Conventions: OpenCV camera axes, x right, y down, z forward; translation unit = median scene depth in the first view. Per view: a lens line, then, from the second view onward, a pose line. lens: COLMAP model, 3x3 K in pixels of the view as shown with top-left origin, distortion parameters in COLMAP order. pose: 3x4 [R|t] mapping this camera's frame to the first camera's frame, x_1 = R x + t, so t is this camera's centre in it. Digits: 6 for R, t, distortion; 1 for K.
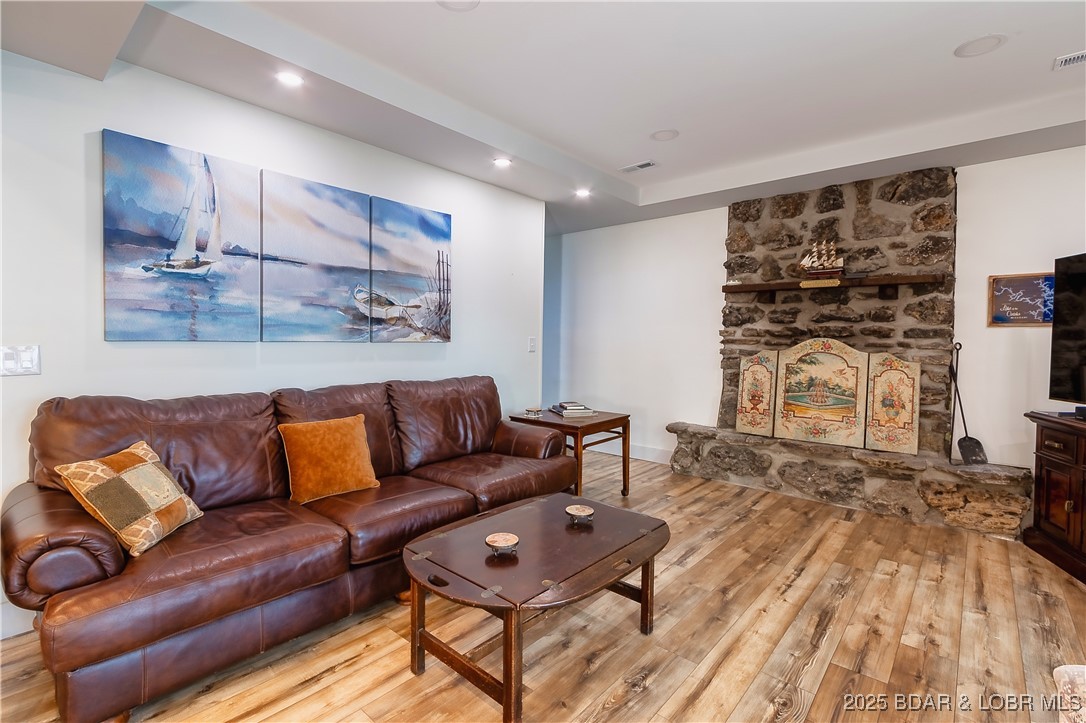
lens RADIAL K [[501.3, 0, 539.7], [0, 501.3, 355.8], [0, 0, 1]] dist [0.002911, 0.000216]
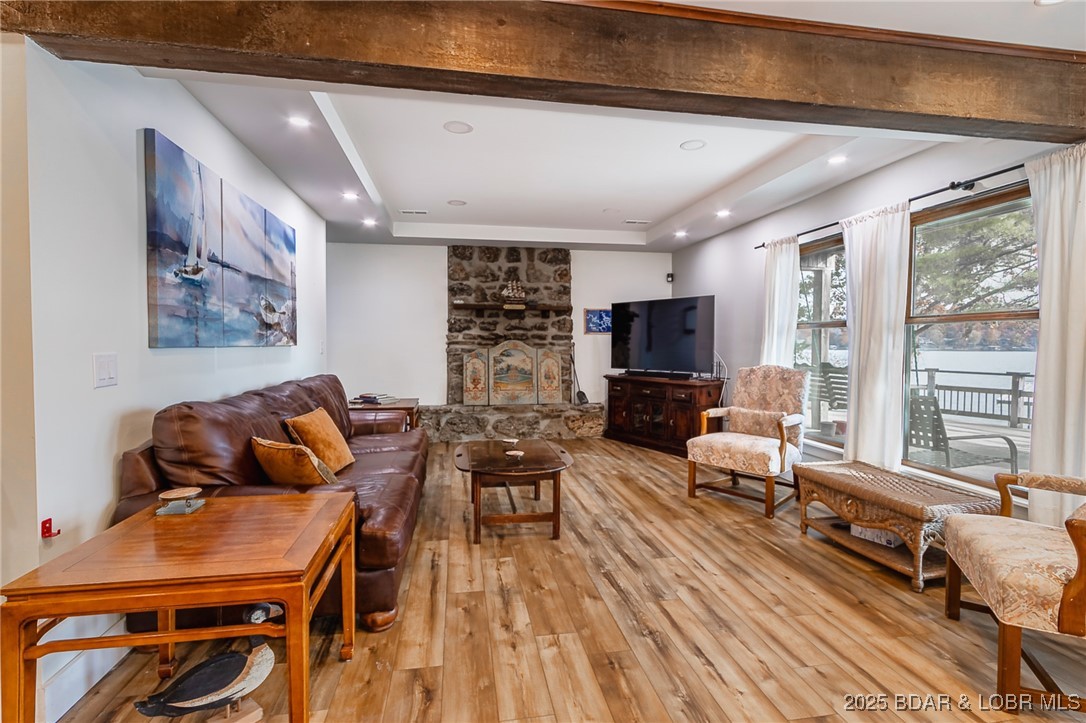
lens RADIAL K [[517.6, 0, 540.9], [0, 517.6, 356.3], [0, 0, 1]] dist [0.003073, -0.000951]
pose [[0.626305, -0.028995, 0.779039, -0.710357], [0.030301, 0.999458, 0.012839, -0.002042], [-0.778989, 0.015565, 0.626844, -0.122636]]
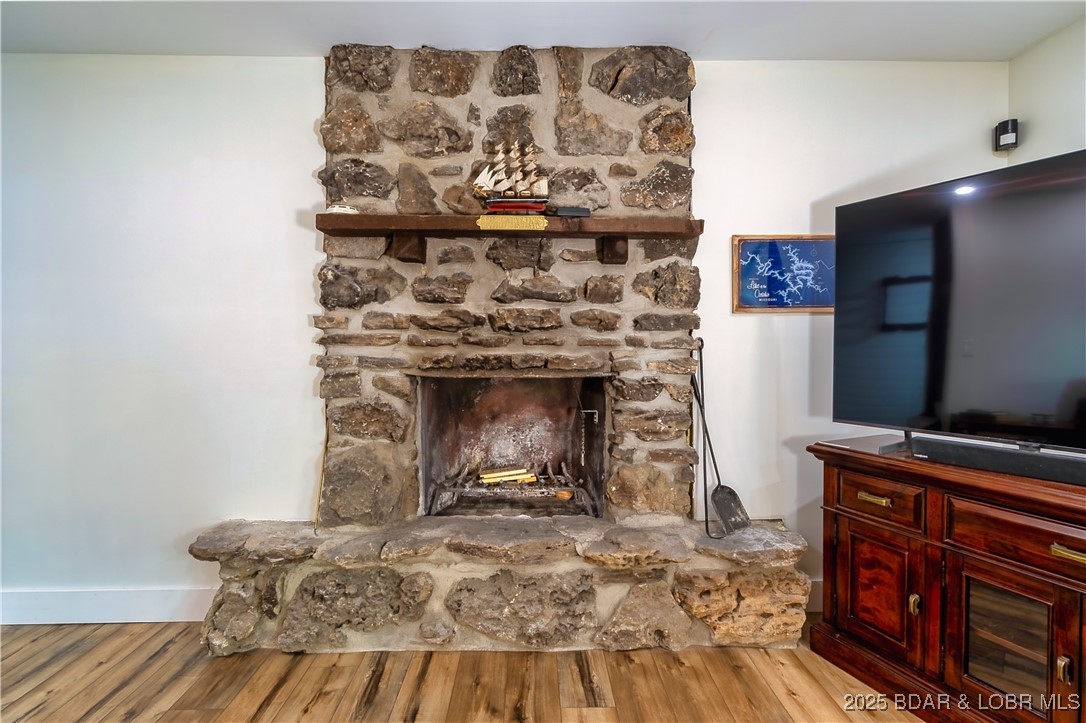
lens RADIAL K [[517.6, 0, 540.9], [0, 517.6, 356.3], [0, 0, 1]] dist [0.003073, -0.000951]
pose [[0.733374, -0.027388, 0.679273, 0.220975], [0.031533, 0.999483, 0.006254, -0.011893], [-0.679093, 0.016833, 0.733859, 0.601914]]
